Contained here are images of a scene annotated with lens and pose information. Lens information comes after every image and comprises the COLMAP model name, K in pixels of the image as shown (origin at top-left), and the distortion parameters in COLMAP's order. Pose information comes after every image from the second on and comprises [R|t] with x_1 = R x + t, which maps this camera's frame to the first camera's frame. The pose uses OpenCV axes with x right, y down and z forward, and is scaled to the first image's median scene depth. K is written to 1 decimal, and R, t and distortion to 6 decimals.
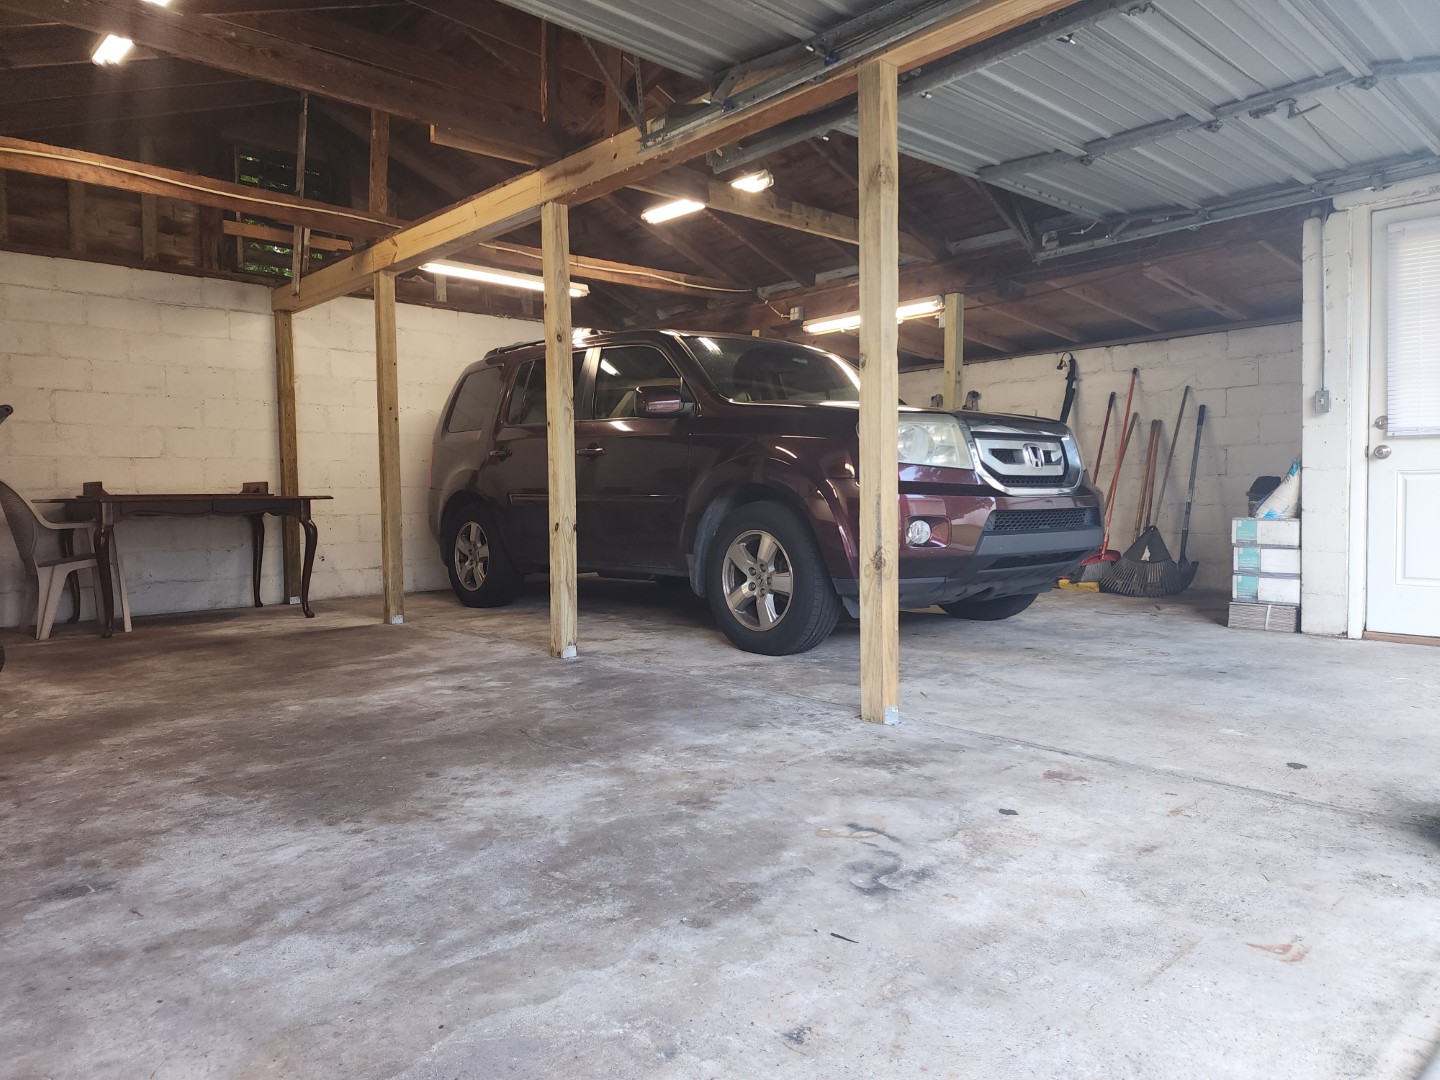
lens RADIAL K [[971.9, 0, 724.8], [0, 971.9, 518.3], [0, 0, 1]] dist [0.064918, -0.064528]
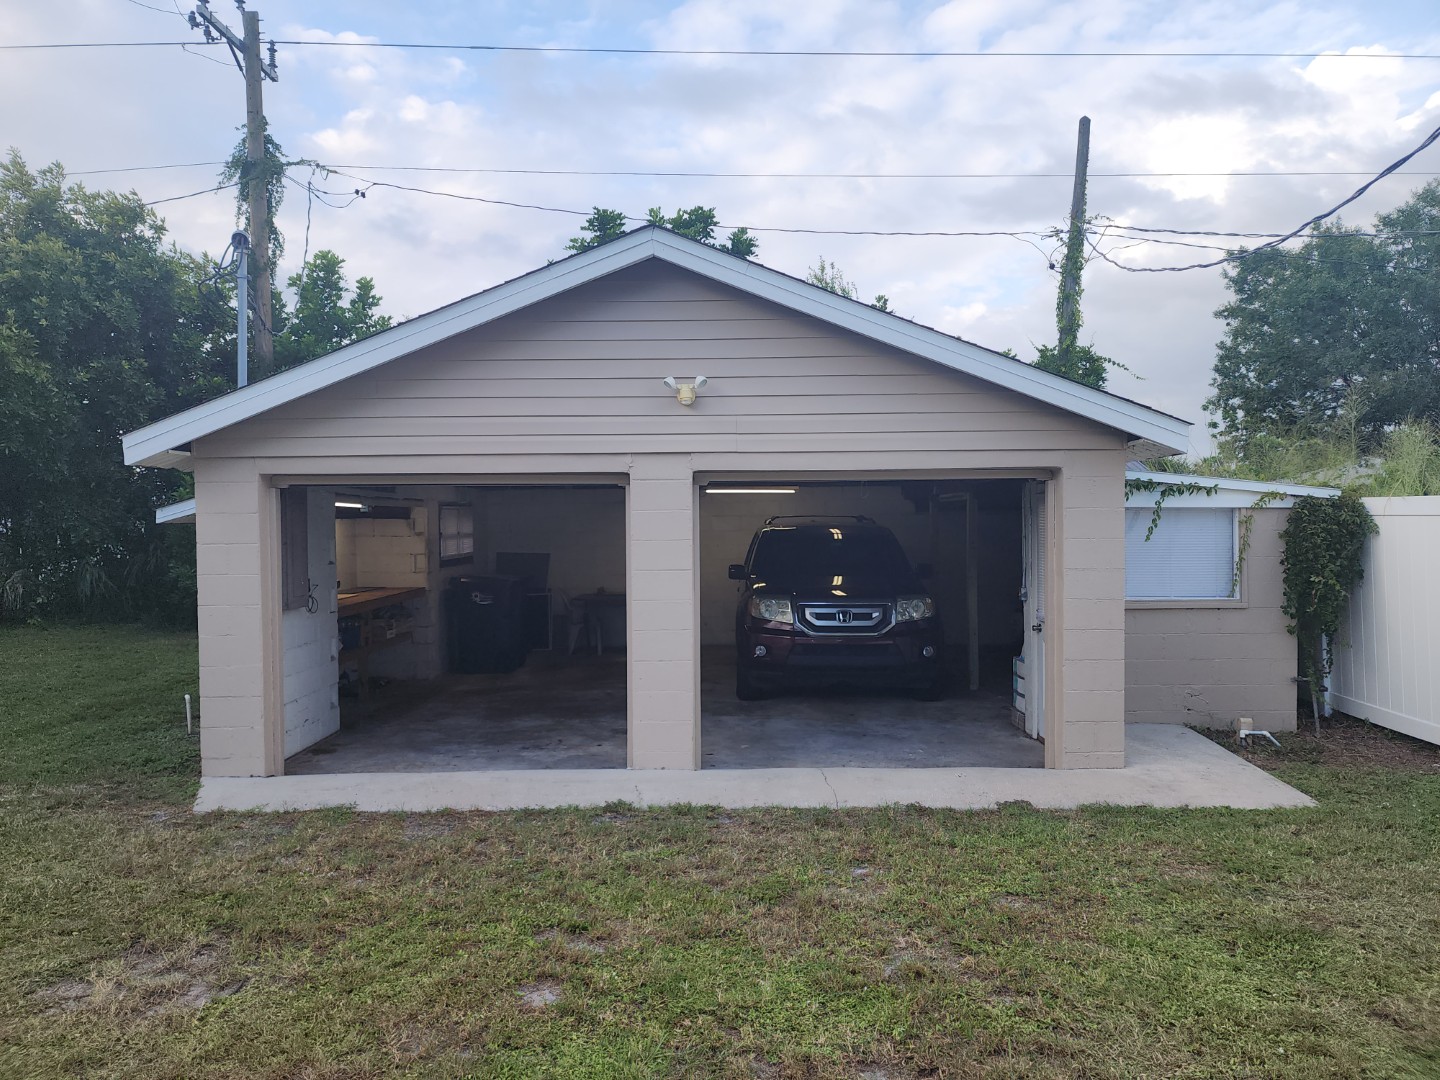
lens RADIAL K [[974.7, 0, 720.0], [0, 974.7, 540.0], [0, 0, 1]] dist [0.063658, -0.063858]
pose [[0.718303, 0.023010, -0.695349, 2.000938], [-0.020739, 0.999717, 0.011658, -0.313573], [0.695421, 0.006047, 0.718577, -0.785231]]
